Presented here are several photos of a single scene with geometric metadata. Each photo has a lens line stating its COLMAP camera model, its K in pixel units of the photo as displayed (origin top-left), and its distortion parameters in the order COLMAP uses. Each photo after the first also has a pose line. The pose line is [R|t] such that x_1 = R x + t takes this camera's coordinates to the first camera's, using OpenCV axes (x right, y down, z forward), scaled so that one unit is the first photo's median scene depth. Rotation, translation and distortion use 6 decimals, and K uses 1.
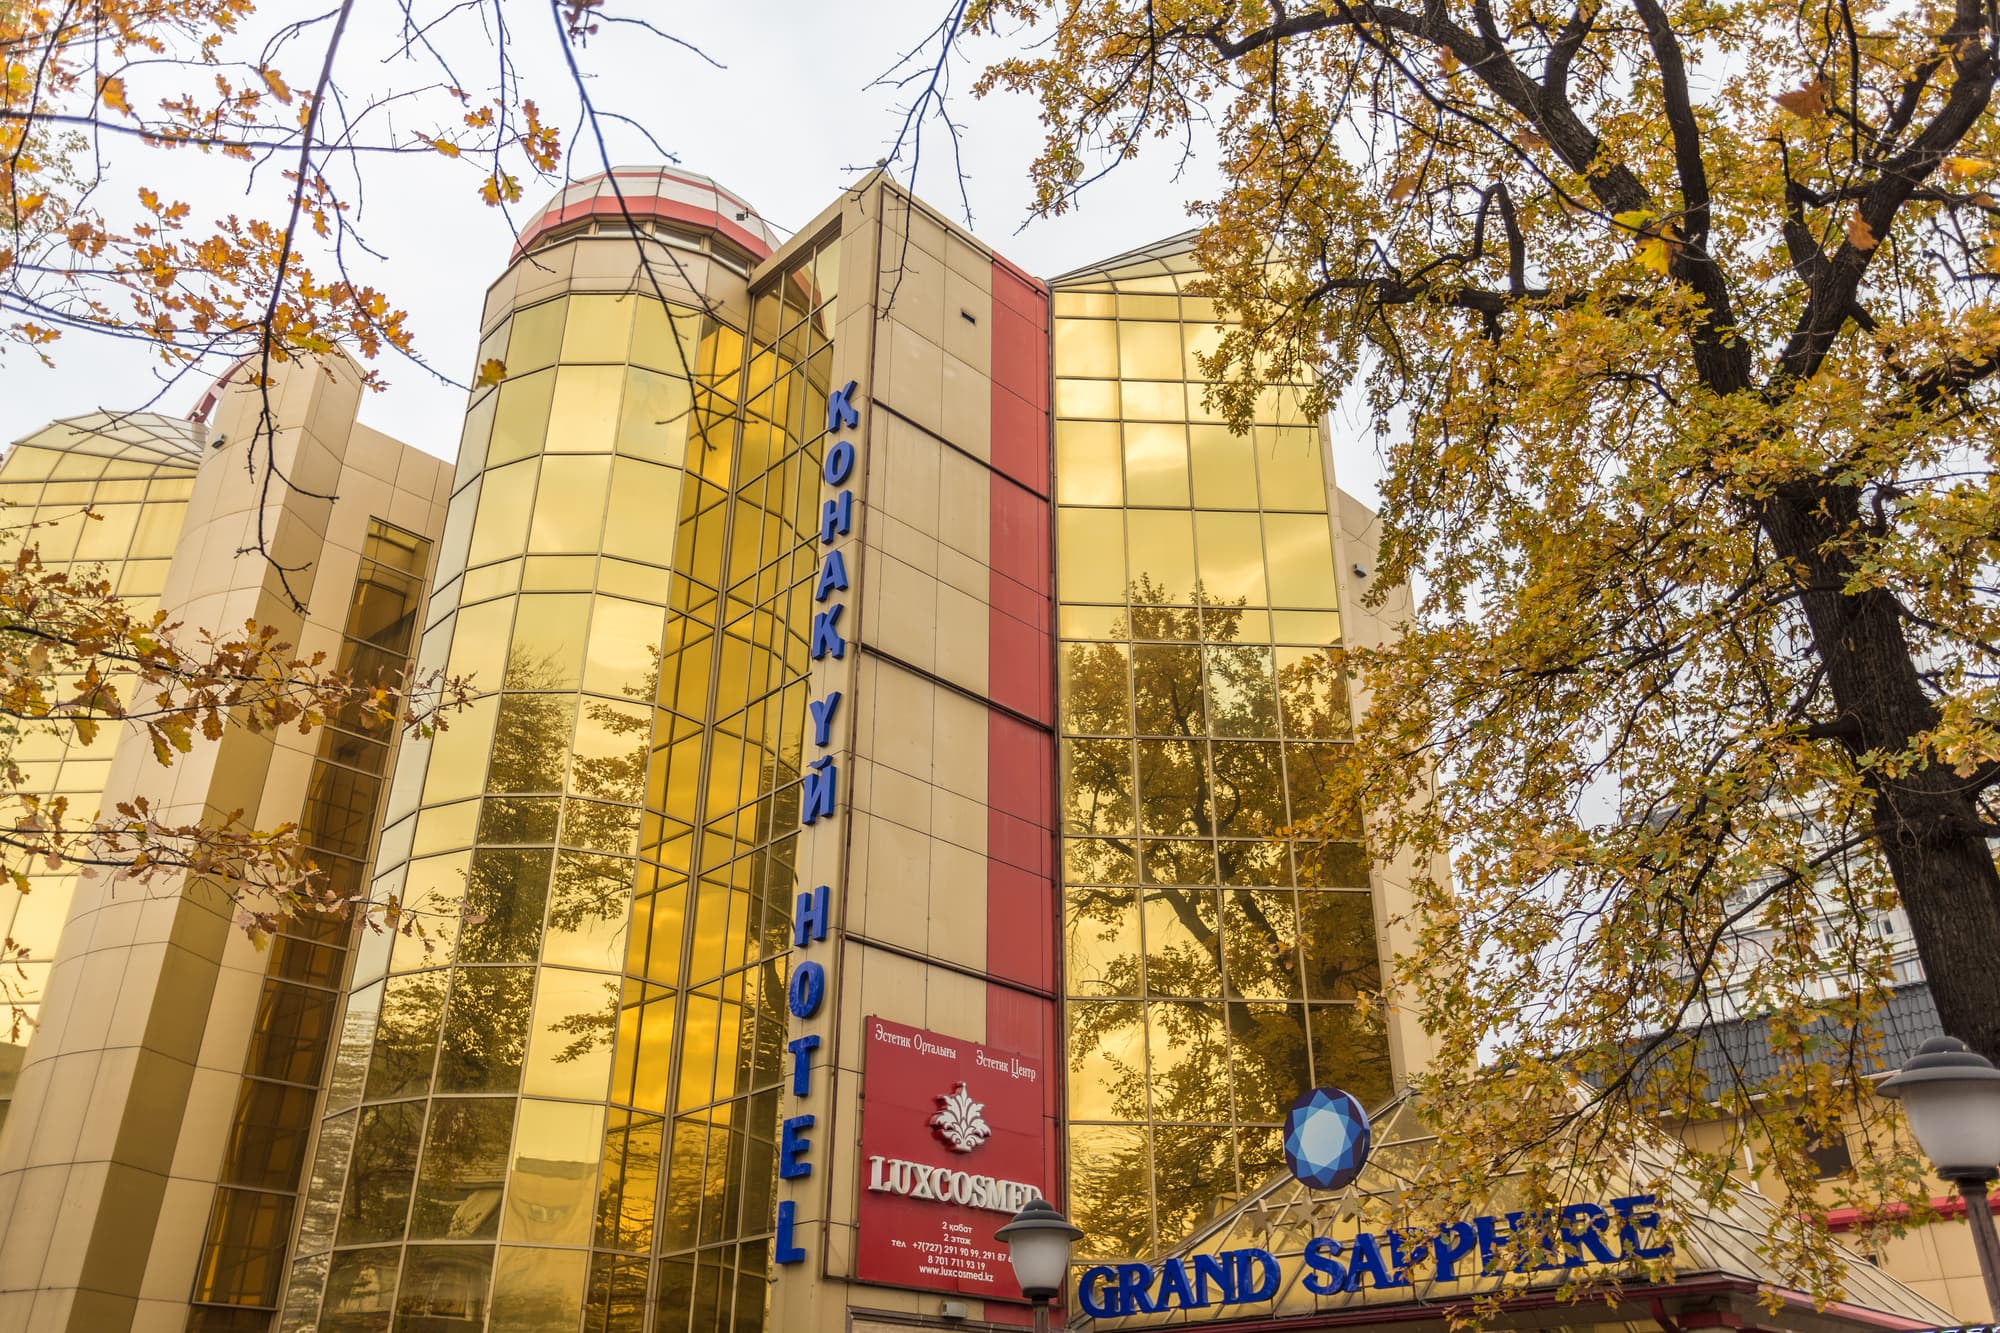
lens RADIAL K [[1602.9, 0, 1000.0], [0, 1602.9, 666.5], [0, 0, 1]] dist [0.003144, 0.001077]
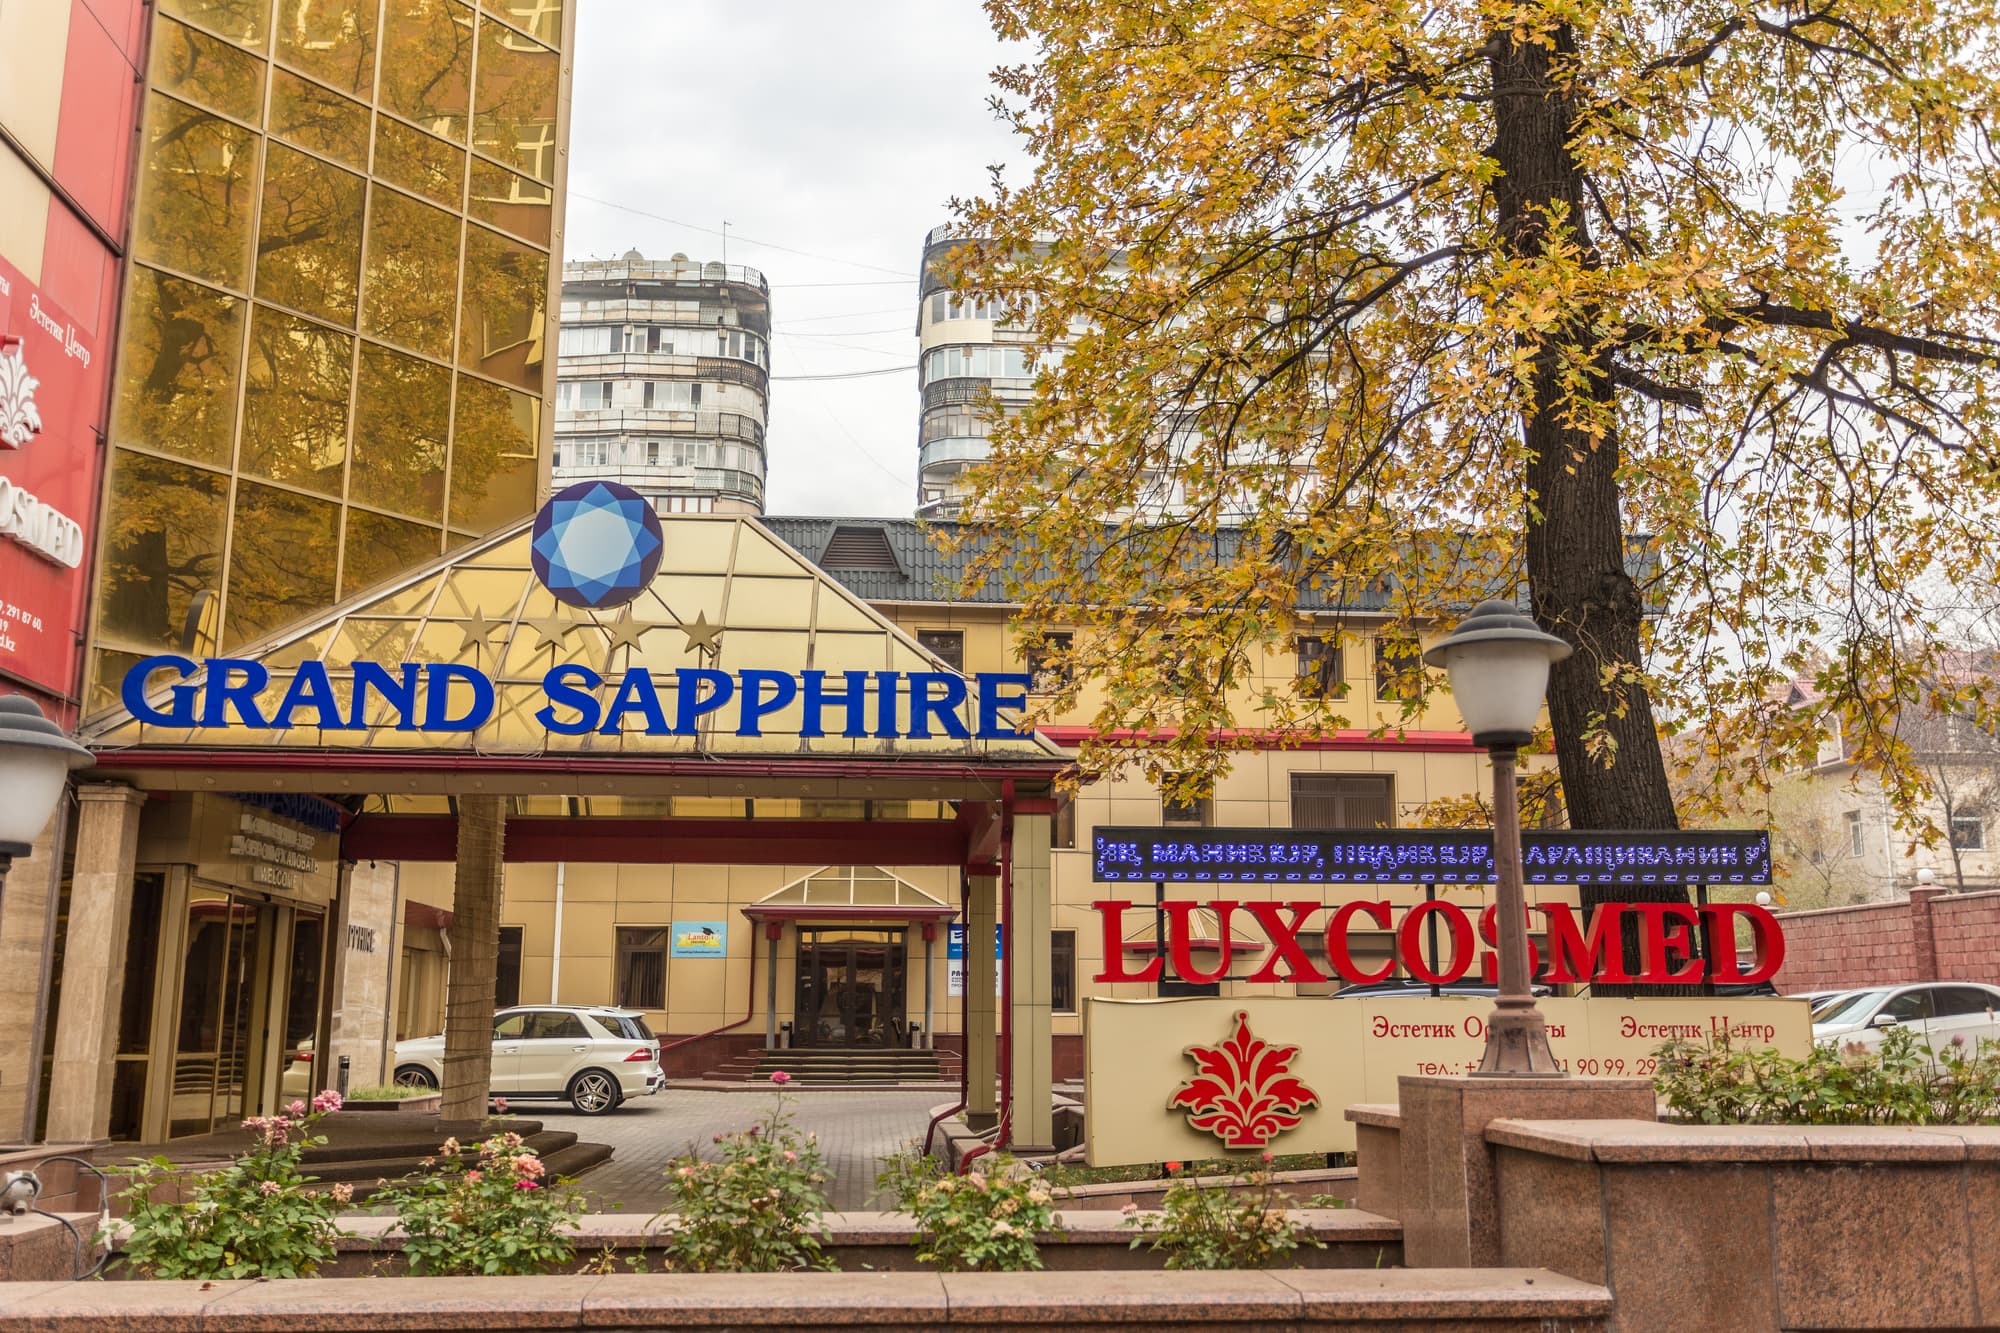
lens RADIAL K [[1832.5, 0, 1000.0], [0, 1832.5, 666.5], [0, 0, 1]] dist [0.000023, 0.000657]
pose [[0.646655, 0.147356, 0.748414, -0.312530], [-0.364702, 0.921478, 0.133684, 0.163472], [-0.669948, -0.359396, 0.649619, 0.293013]]
